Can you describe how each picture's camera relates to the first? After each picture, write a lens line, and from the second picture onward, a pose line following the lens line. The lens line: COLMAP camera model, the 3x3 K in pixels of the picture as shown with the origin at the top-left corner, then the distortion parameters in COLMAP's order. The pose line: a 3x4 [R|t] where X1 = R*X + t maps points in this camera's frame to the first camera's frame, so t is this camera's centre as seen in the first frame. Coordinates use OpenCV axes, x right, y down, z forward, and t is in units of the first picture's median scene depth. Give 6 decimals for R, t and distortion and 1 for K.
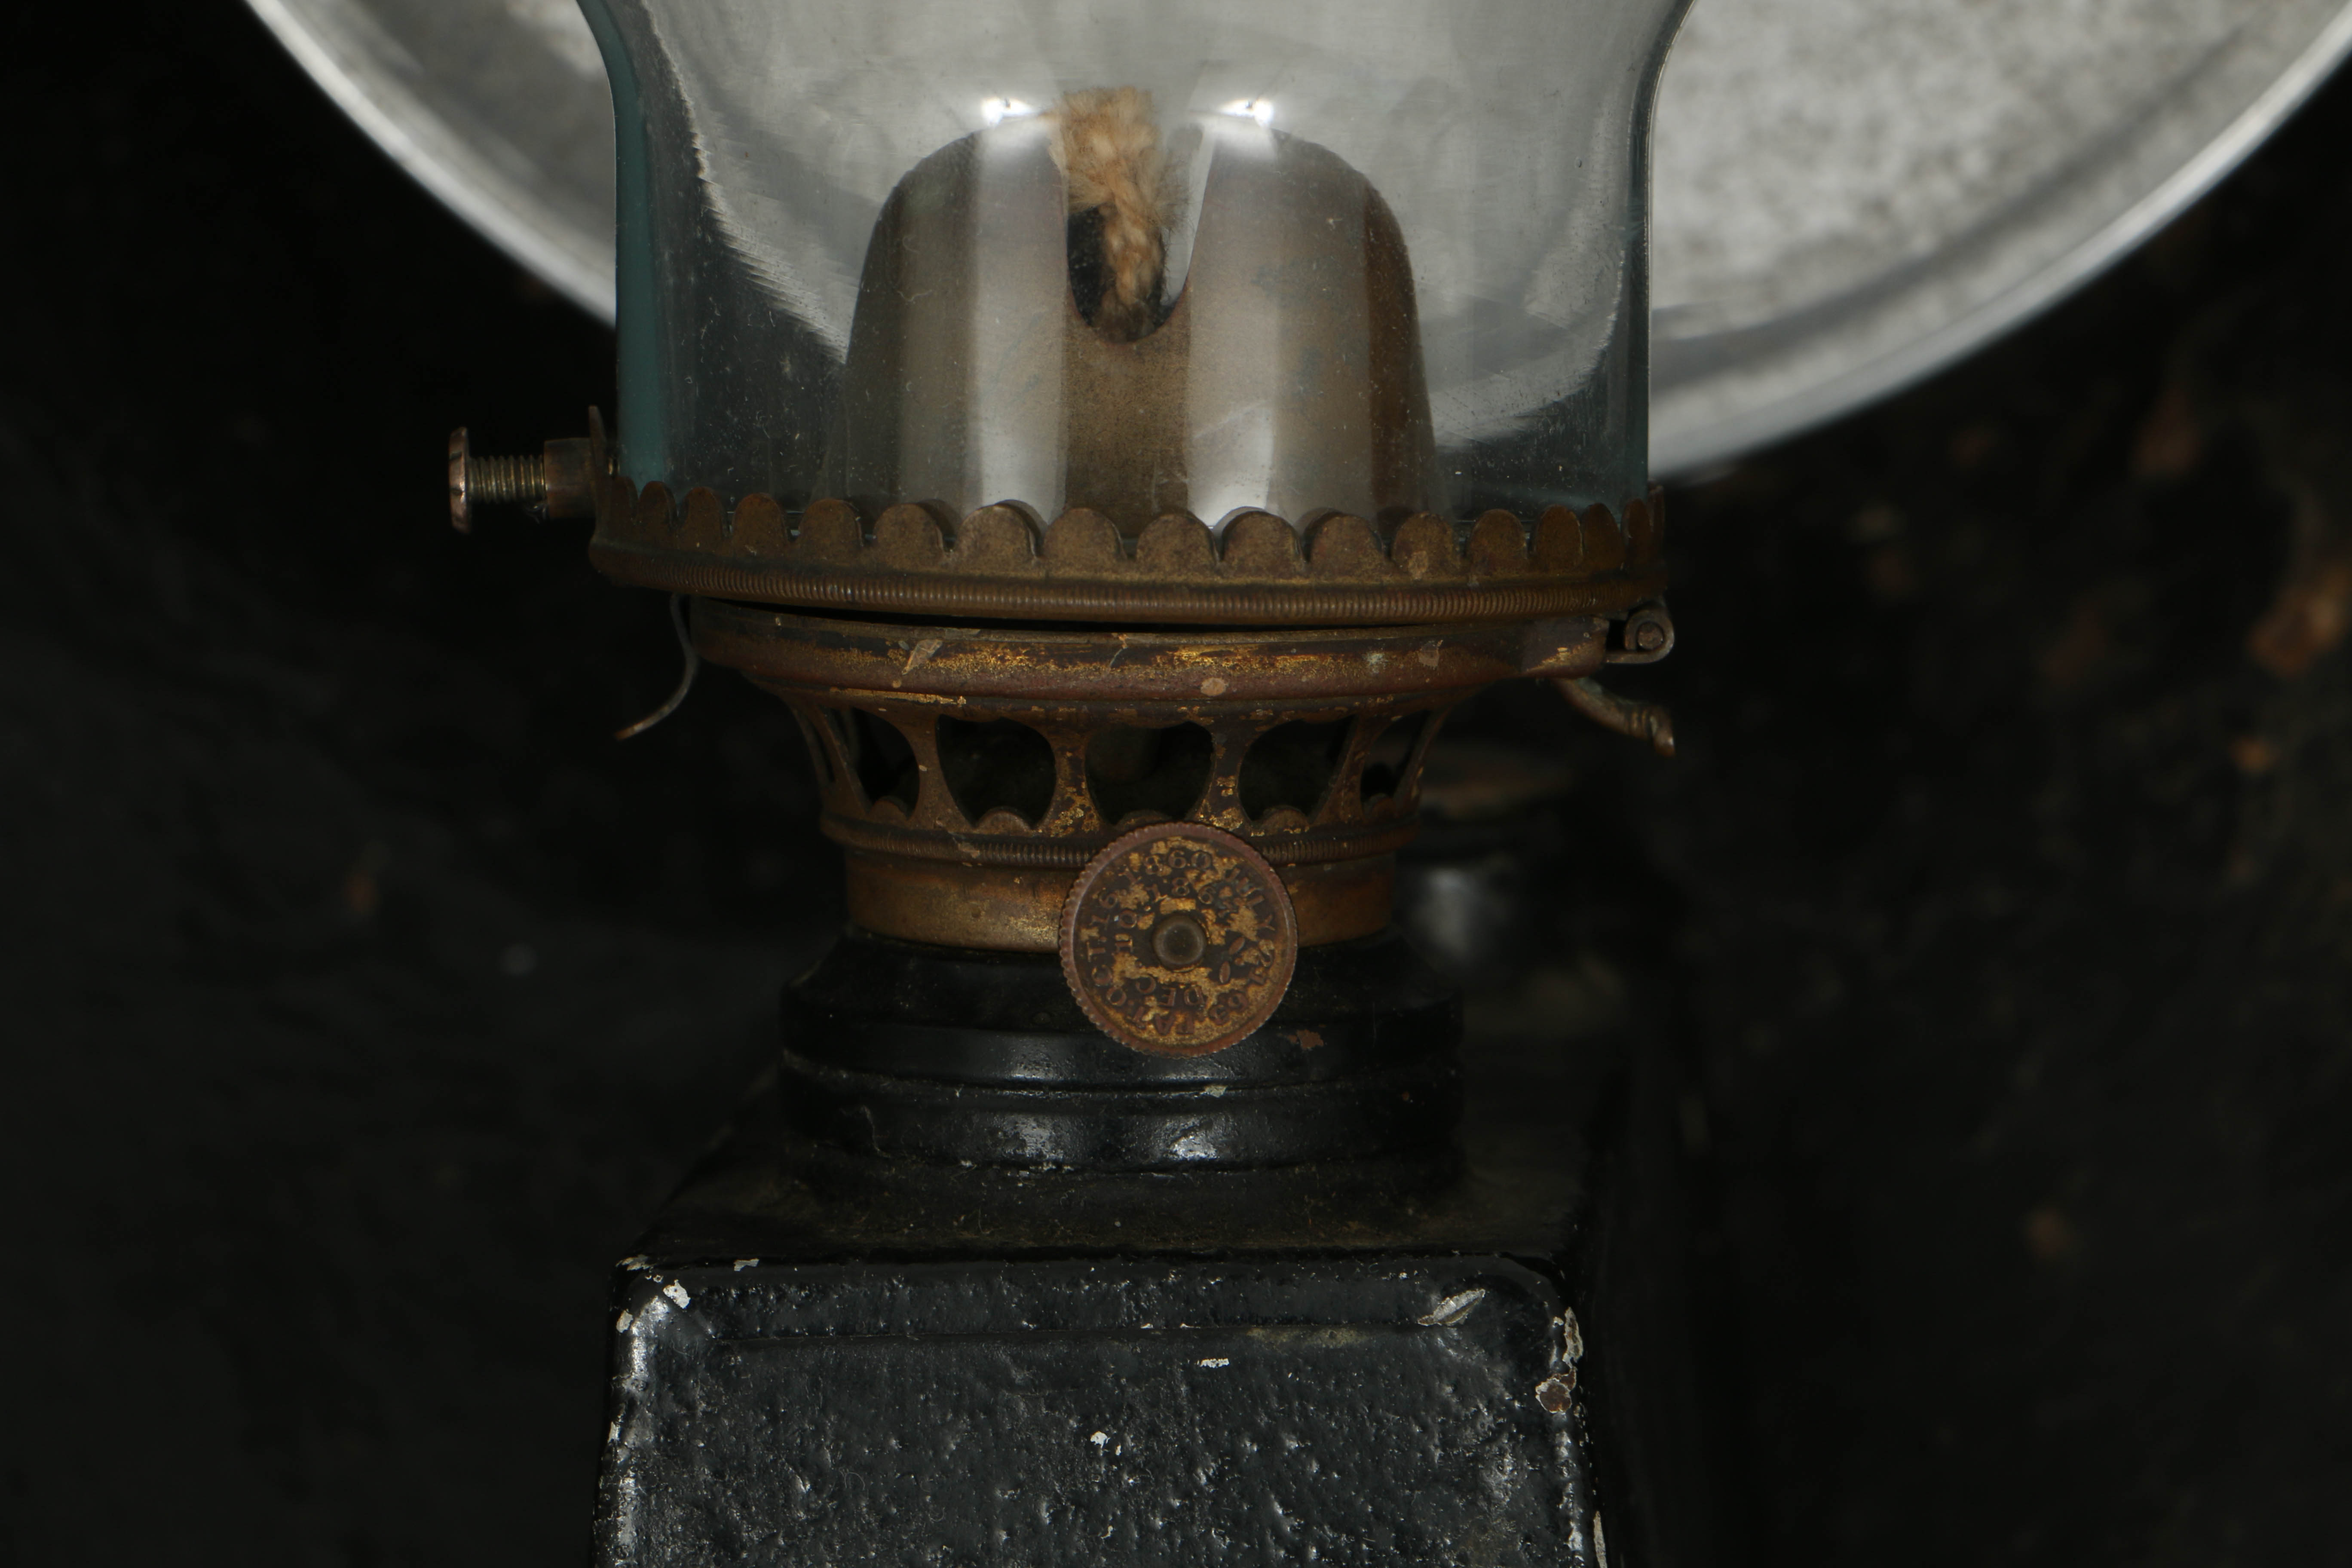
lens RADIAL K [[13321.0, 0, 1173.5], [0, 13321.0, 783.7], [0, 0, 1]] dist [1.791813, 0.000000]
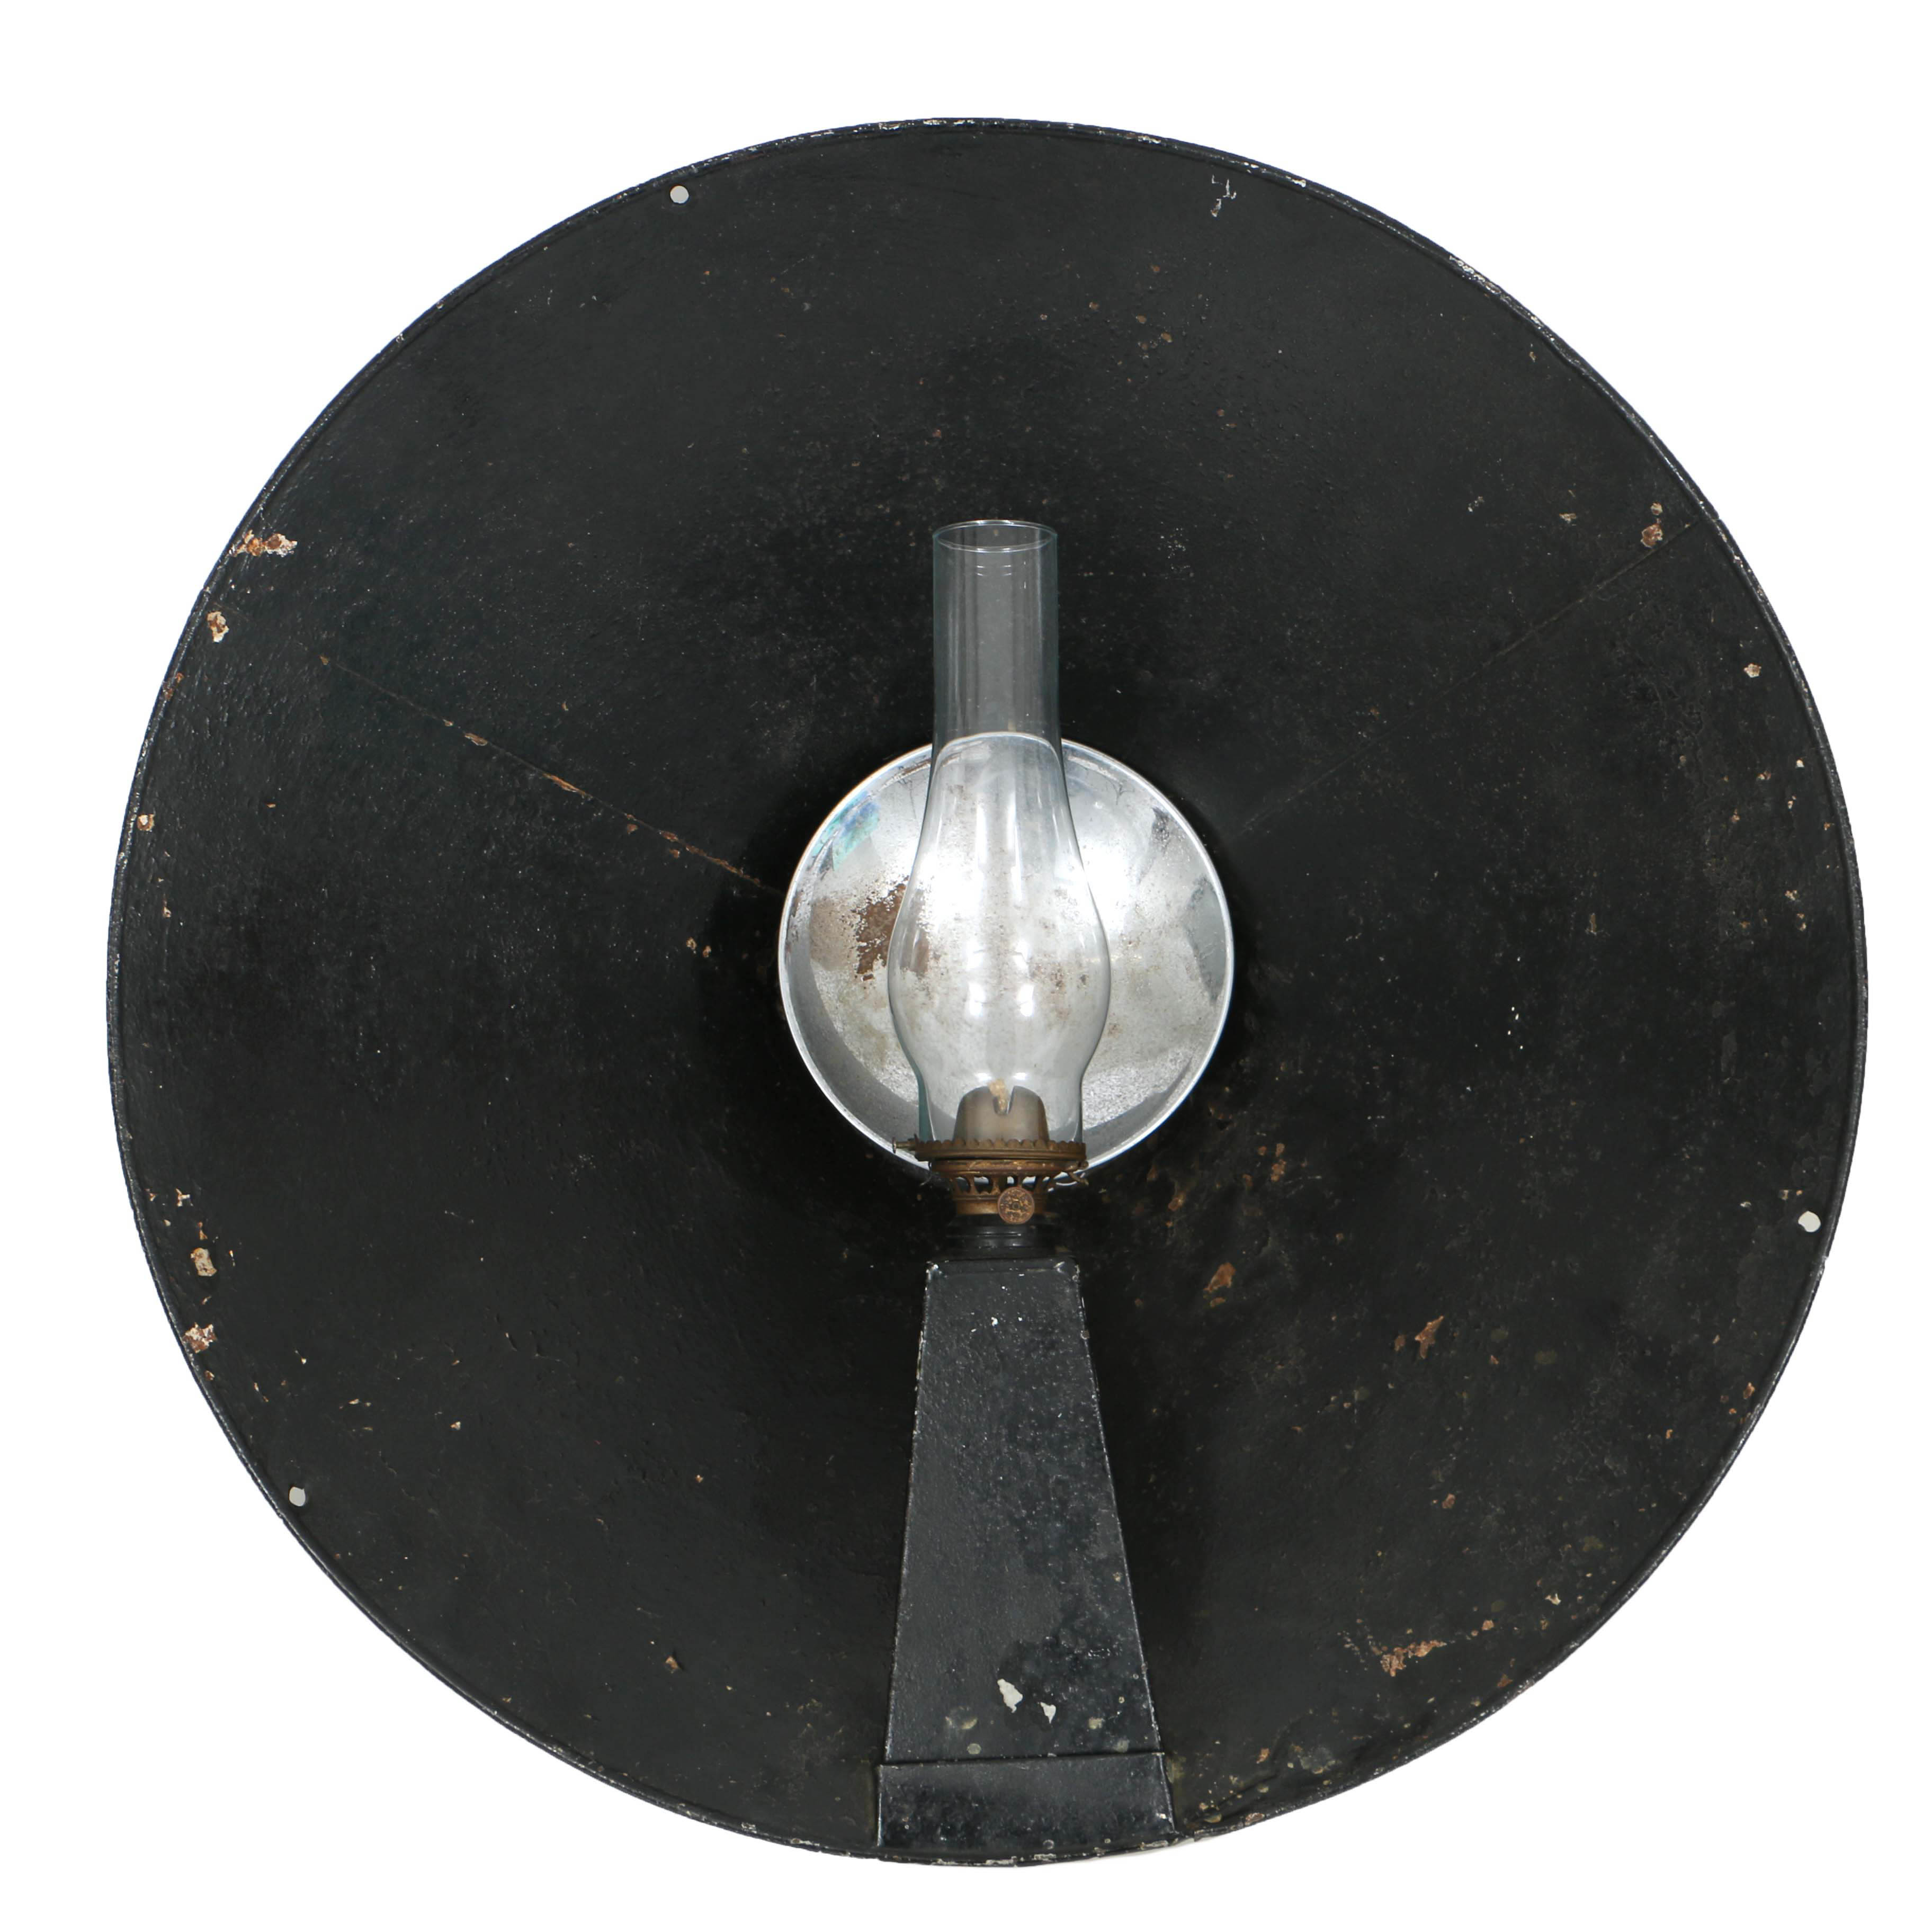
lens RADIAL K [[3849.7, 0, 959.6], [0, 3849.7, 961.1], [0, 0, 1]] dist [0.064355, 0.000000]
pose [[0.998580, -0.013002, 0.051670, -0.117219], [0.021465, 0.985758, -0.166794, 0.198114], [-0.048765, 0.167666, 0.984637, -0.812124]]
